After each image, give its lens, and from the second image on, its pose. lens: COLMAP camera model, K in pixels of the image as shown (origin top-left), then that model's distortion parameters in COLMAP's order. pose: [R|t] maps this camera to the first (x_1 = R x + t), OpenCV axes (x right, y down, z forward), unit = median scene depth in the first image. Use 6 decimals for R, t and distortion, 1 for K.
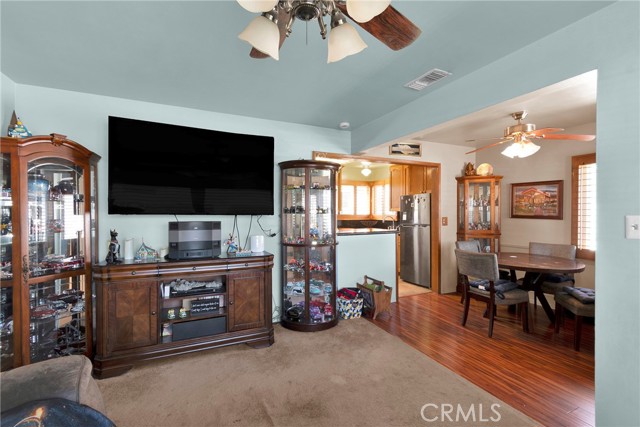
lens RADIAL K [[283.7, 0, 322.7], [0, 283.7, 214.5], [0, 0, 1]] dist [0.002610, -0.002110]
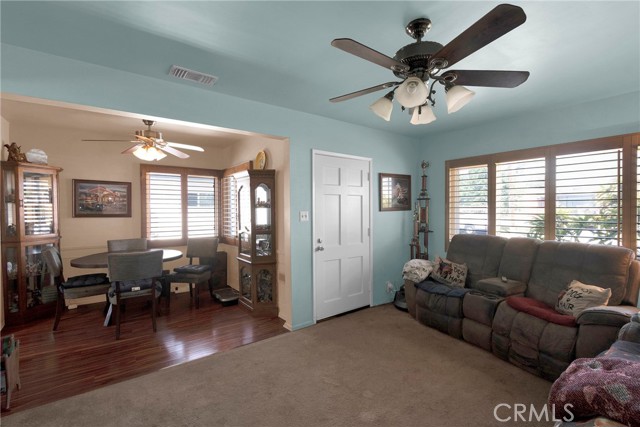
lens RADIAL K [[283.7, 0, 319.0], [0, 283.7, 213.6], [0, 0, 1]] dist [0.002610, -0.002110]
pose [[-0.190191, -0.014915, 0.981634, -0.401125], [0.015440, 0.999715, 0.018182, -0.004426], [-0.981626, 0.018615, -0.189906, 0.453245]]
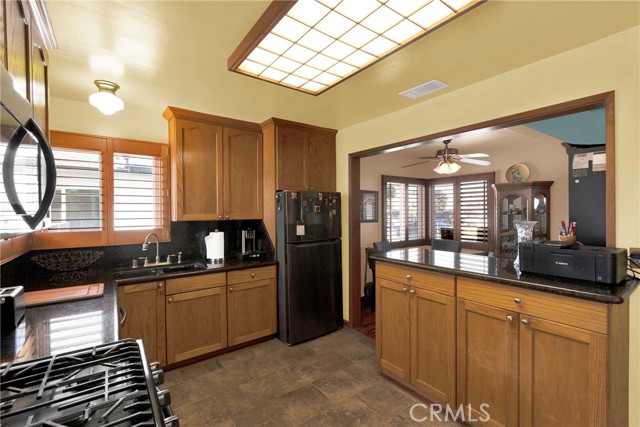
lens RADIAL K [[283.7, 0, 313.9], [0, 283.7, 215.2], [0, 0, 1]] dist [0.002610, -0.002110]
pose [[-0.177425, -0.010738, 0.984076, -0.355551], [0.019428, 0.999707, 0.014412, -0.035895], [-0.983943, 0.021676, -0.177164, 1.436750]]
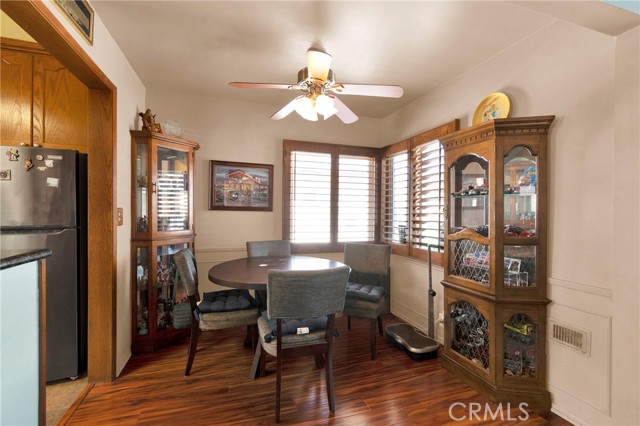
lens RADIAL K [[283.7, 0, 320.6], [0, 283.7, 215.0], [0, 0, 1]] dist [0.002610, -0.002110]
pose [[0.119742, -0.006418, 0.992784, 0.013022], [0.002609, 0.999978, 0.006149, 0.022881], [-0.992802, 0.001854, 0.119756, 0.718592]]
